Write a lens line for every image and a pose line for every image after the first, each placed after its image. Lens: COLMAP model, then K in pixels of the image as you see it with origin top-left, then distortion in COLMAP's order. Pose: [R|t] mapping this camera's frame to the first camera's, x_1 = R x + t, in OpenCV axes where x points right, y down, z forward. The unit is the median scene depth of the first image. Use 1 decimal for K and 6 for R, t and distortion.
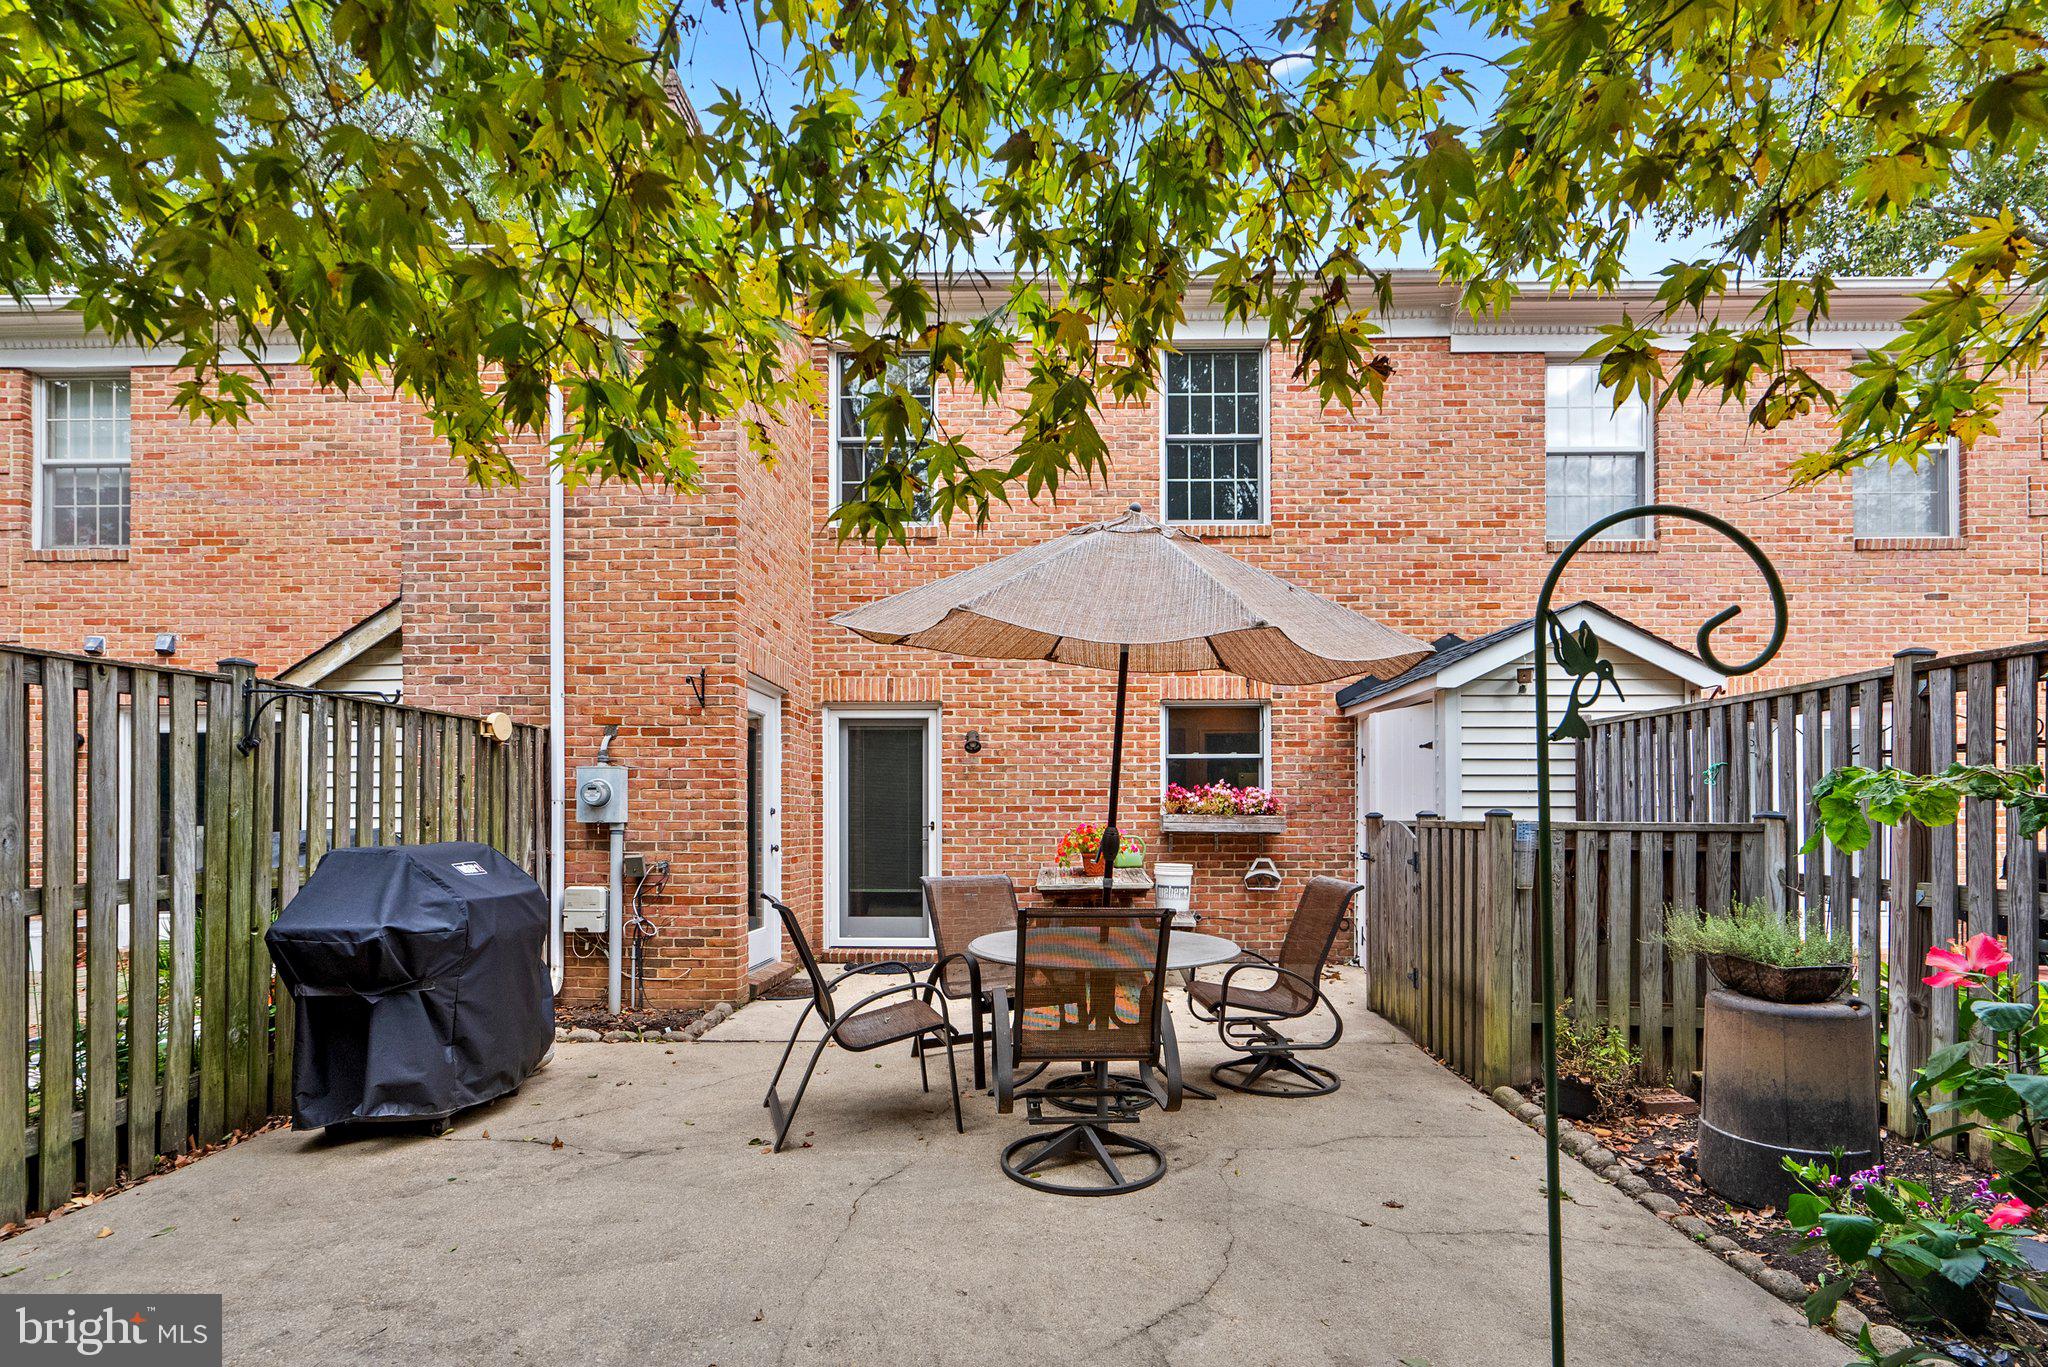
lens RADIAL K [[955.2, 0, 1048.4], [0, 955.2, 875.4], [0, 0, 1]] dist [-0.004279, -0.000532]
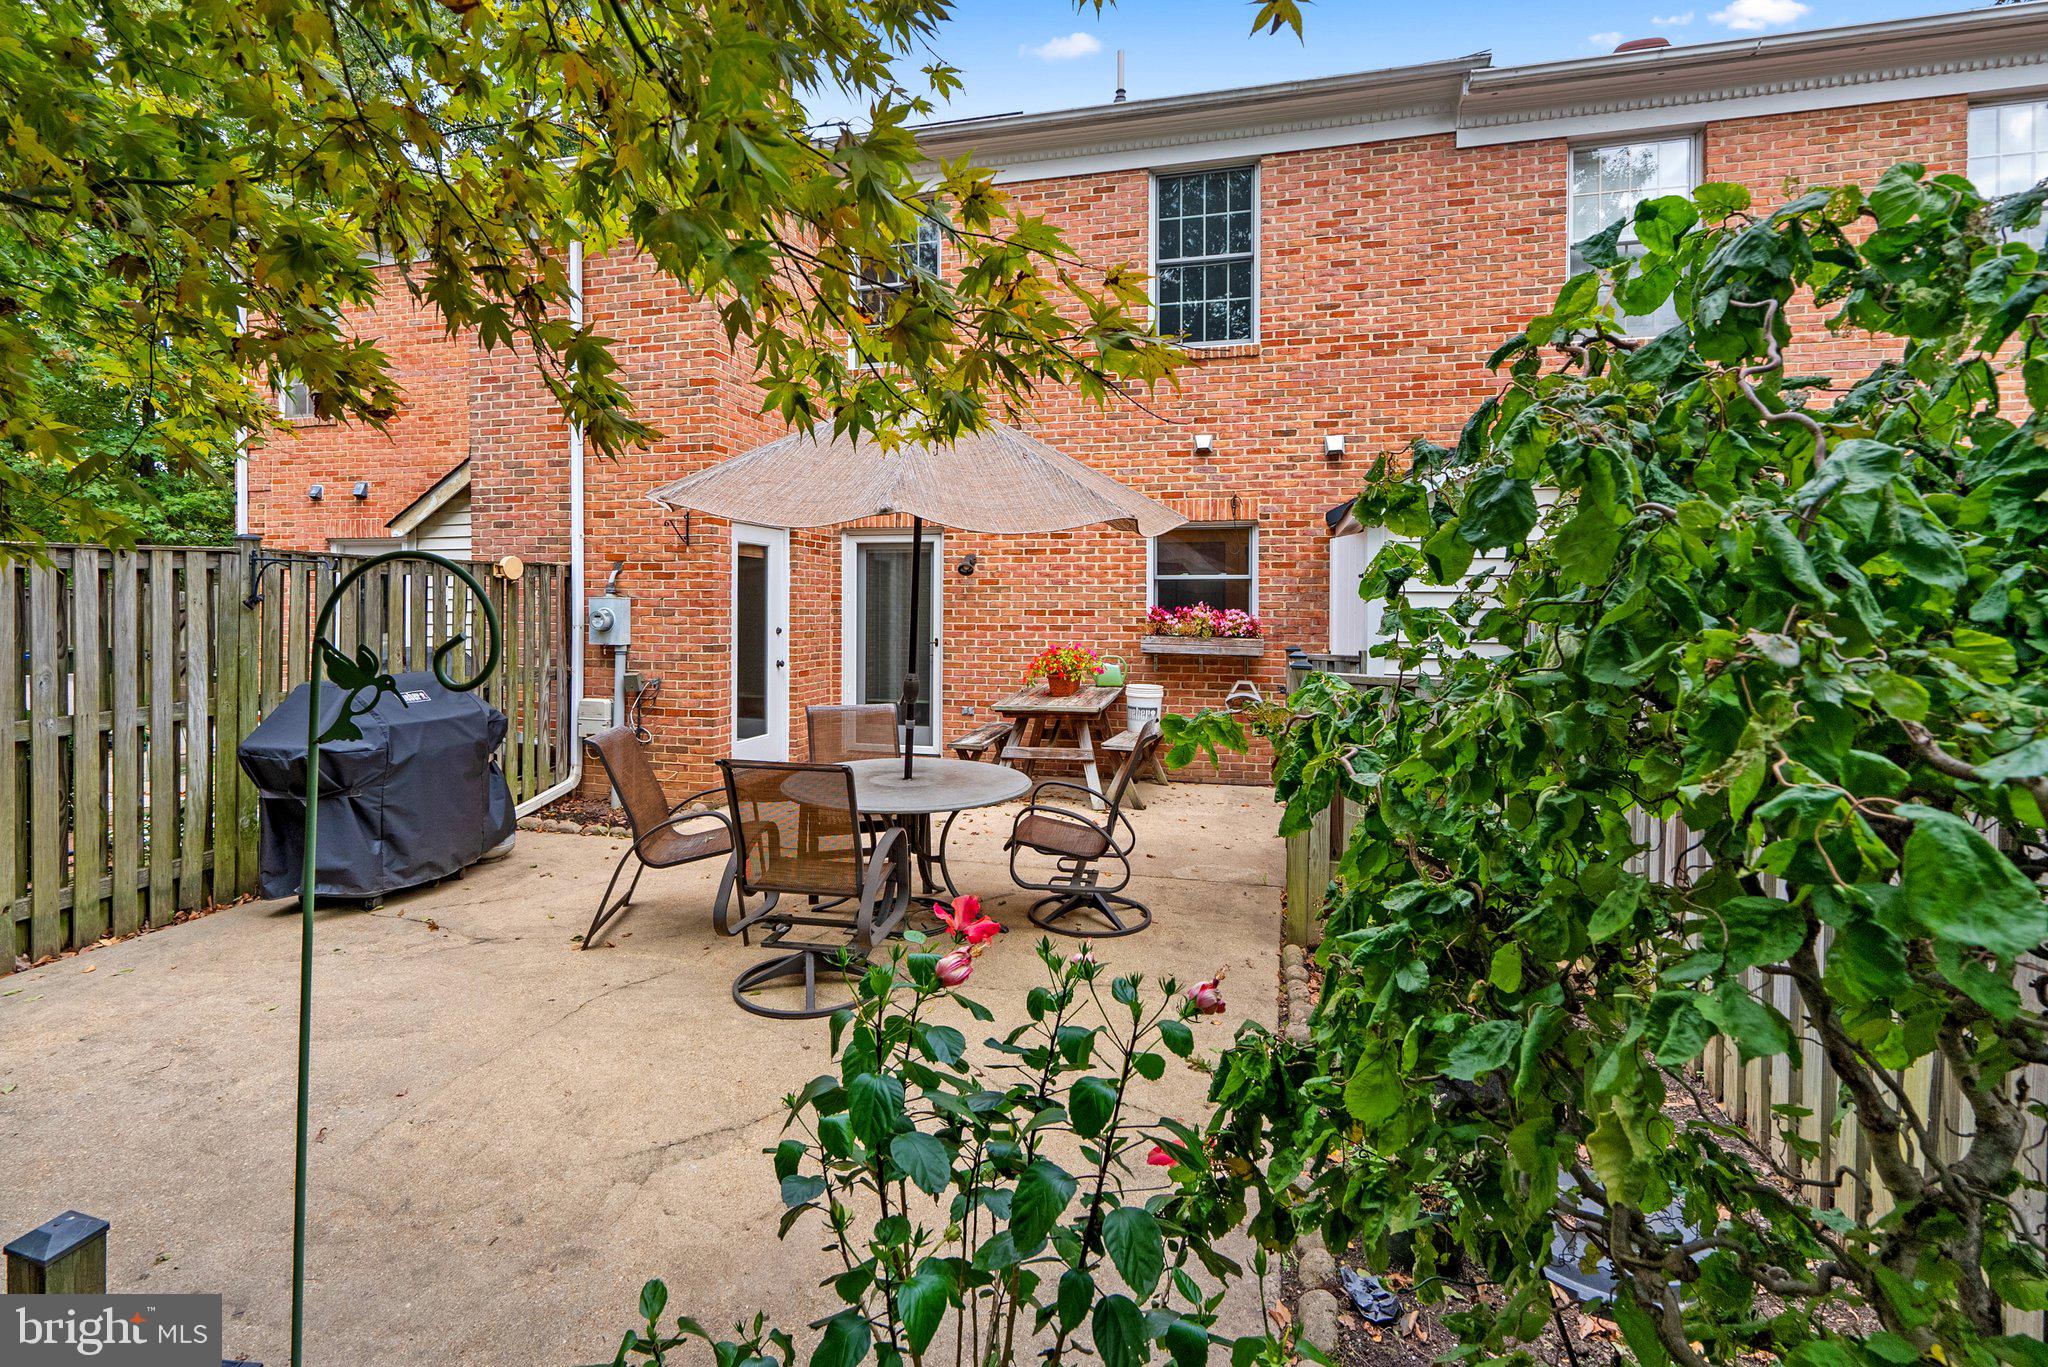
lens RADIAL K [[933.3, 0, 1048.7], [0, 933.3, 670.4], [0, 0, 1]] dist [-0.004083, 0.000286]
pose [[0.972206, 0.022307, -0.233064, 0.322366], [-0.019106, 0.999690, 0.015983, -0.051473], [0.233348, -0.011086, 0.972330, 0.008399]]
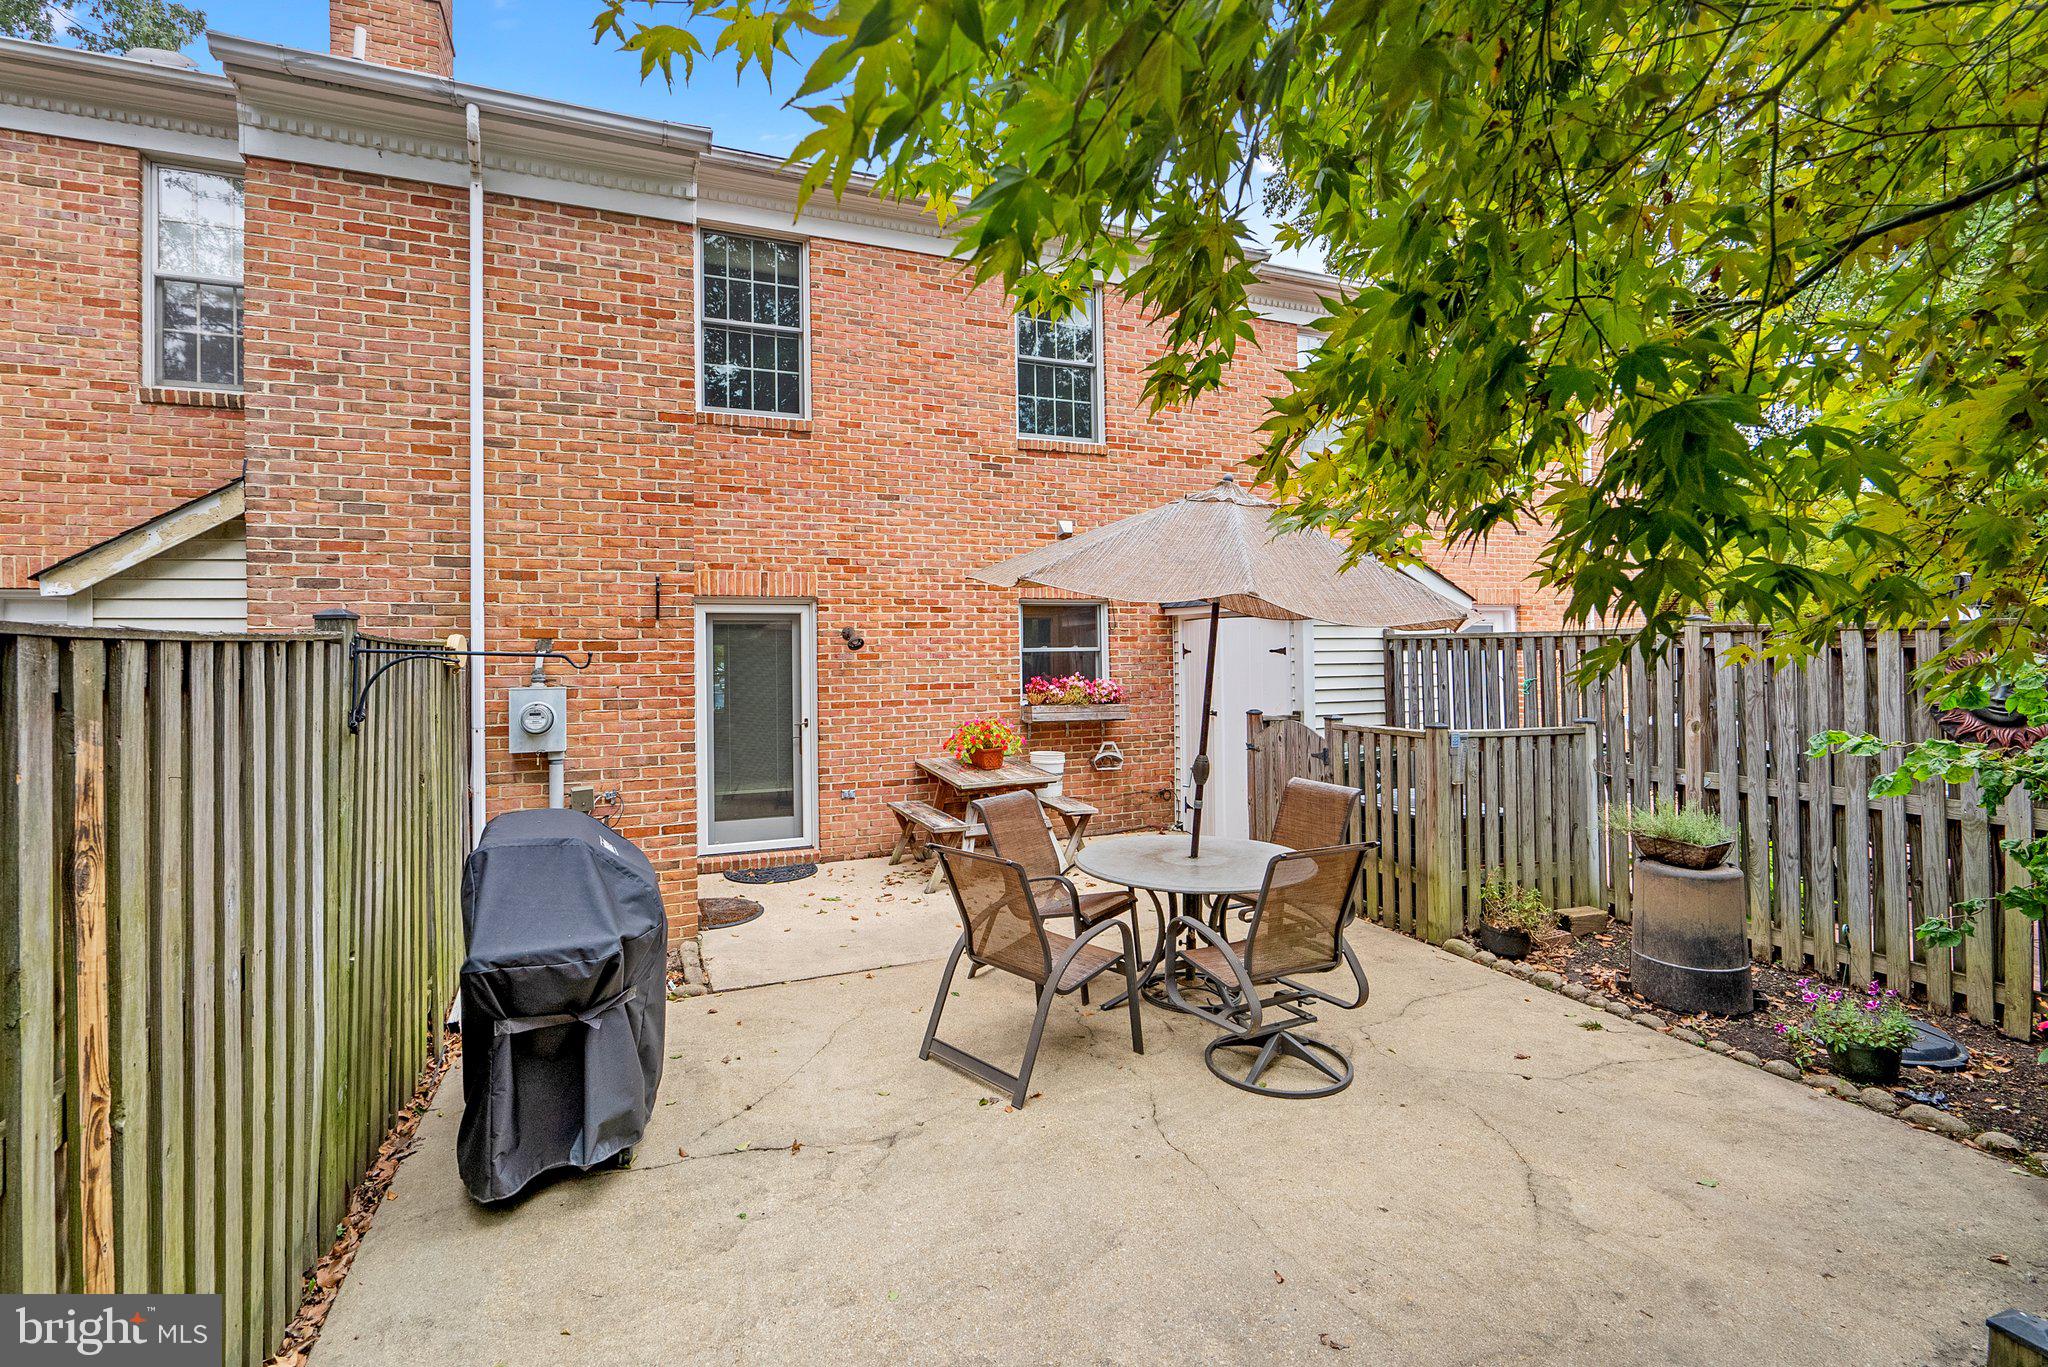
lens RADIAL K [[932.2, 0, 1000.8], [0, 932.2, 697.5], [0, 0, 1]] dist [-0.004233, 0.000299]
pose [[0.919673, -0.027327, 0.391732, -0.405942], [0.033690, 0.999388, -0.009378, -0.081075], [-0.391236, 0.021822, 0.920031, 0.055984]]
